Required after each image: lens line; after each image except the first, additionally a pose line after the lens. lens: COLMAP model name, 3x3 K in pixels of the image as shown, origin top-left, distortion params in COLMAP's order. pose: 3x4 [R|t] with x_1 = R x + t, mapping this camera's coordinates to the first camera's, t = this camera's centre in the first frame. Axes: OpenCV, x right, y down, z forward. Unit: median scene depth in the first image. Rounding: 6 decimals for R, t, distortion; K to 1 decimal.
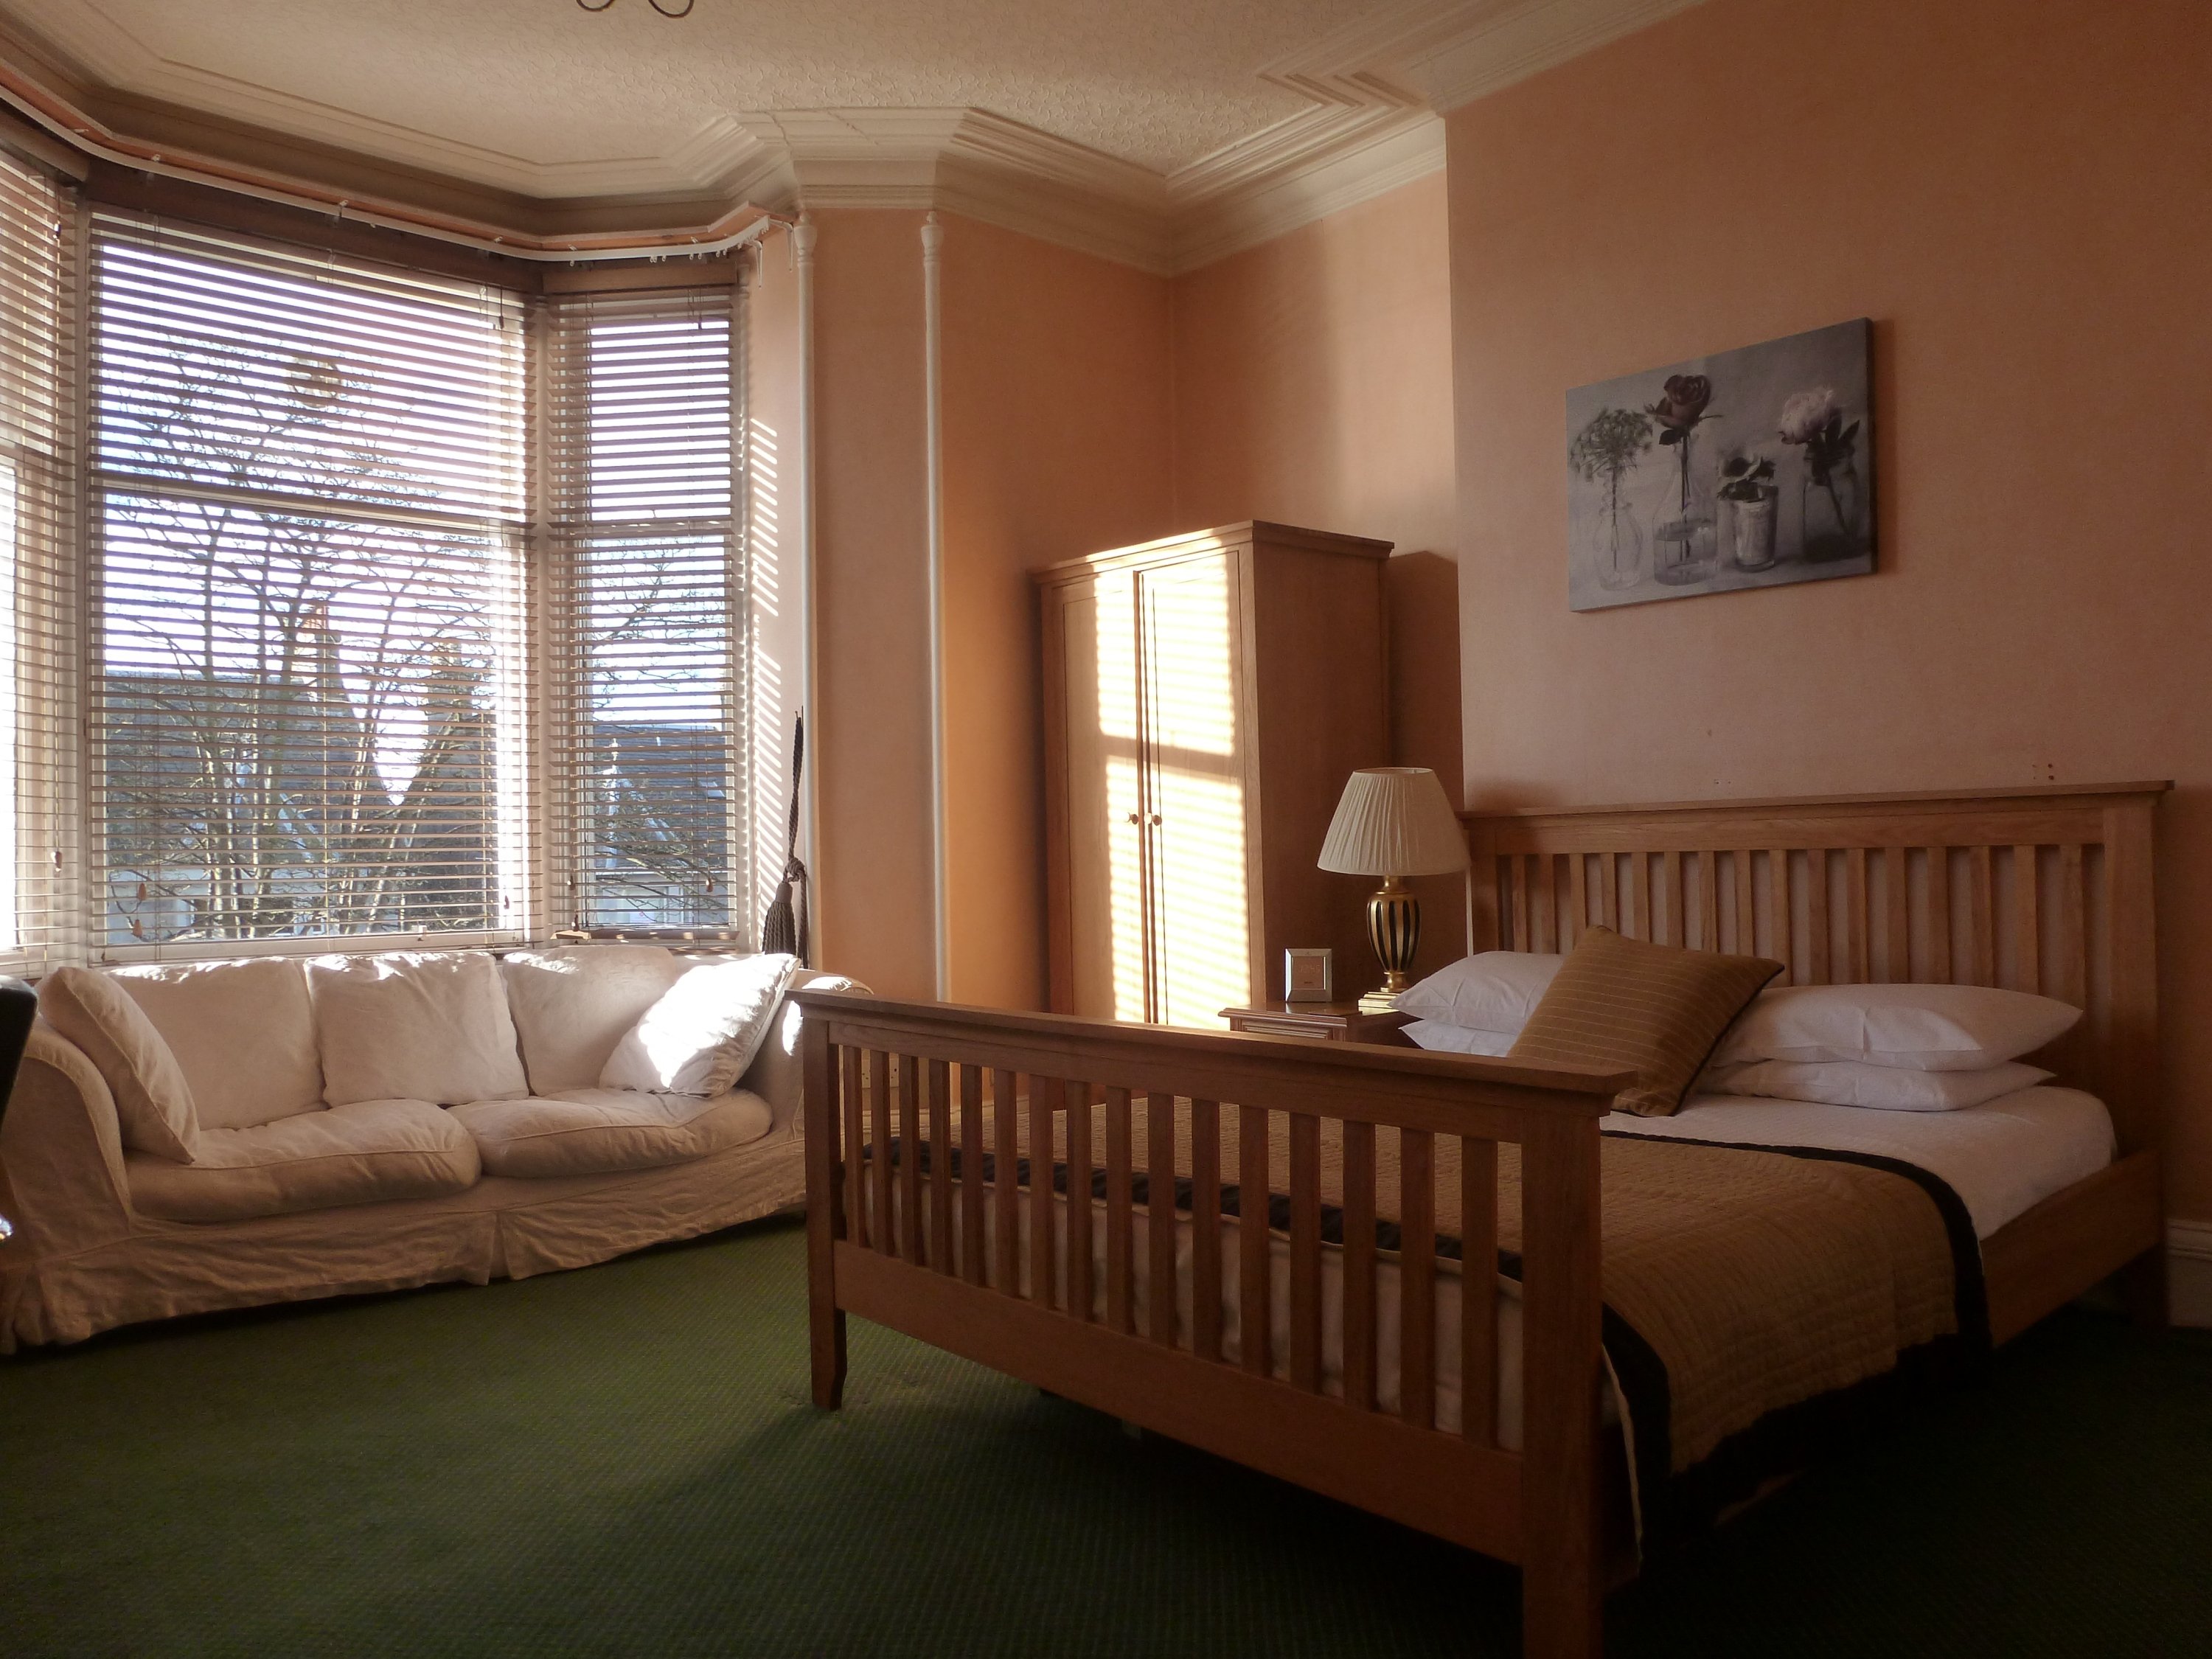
lens RADIAL K [[1569.1, 0, 1106.0], [0, 1569.1, 829.5], [0, 0, 1]] dist [-0.056477, 0.010078]
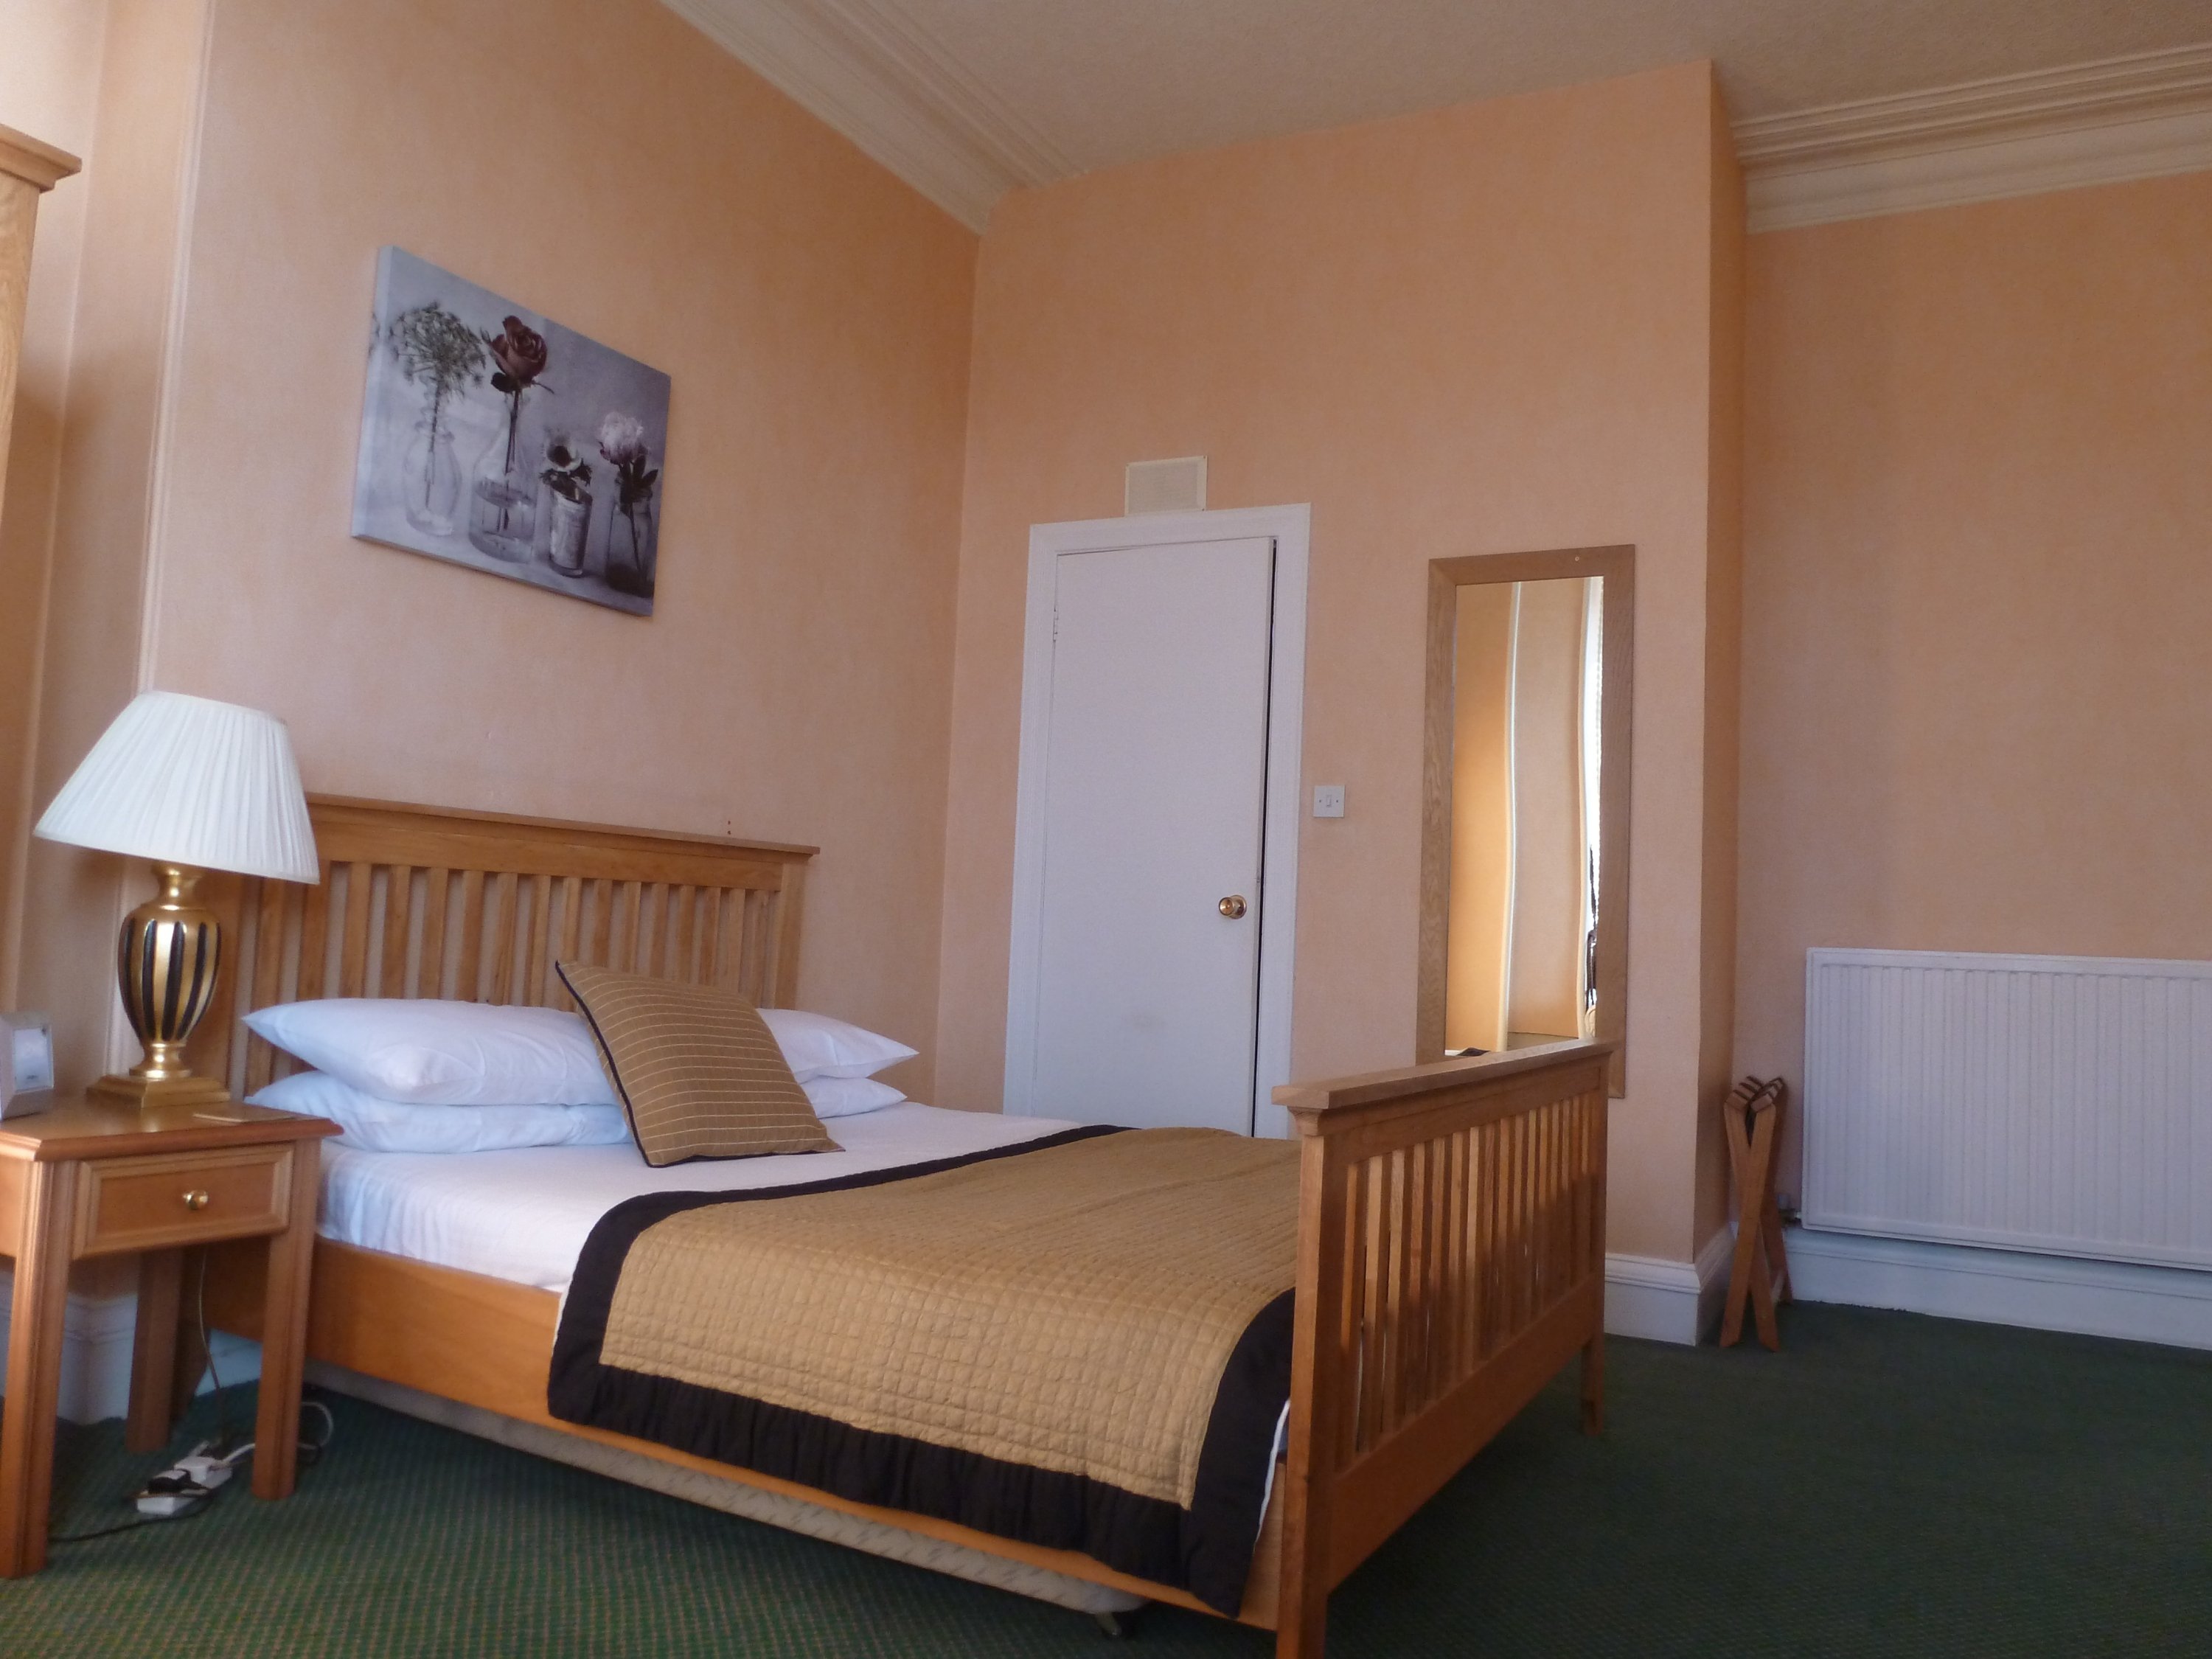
lens RADIAL K [[1569.1, 0, 1106.0], [0, 1569.1, 829.5], [0, 0, 1]] dist [-0.056477, 0.010078]
pose [[-0.338689, 0.061946, 0.938857, -0.536552], [-0.059802, 0.994396, -0.087184, 0.044929], [-0.938996, -0.085674, -0.333086, 0.965306]]
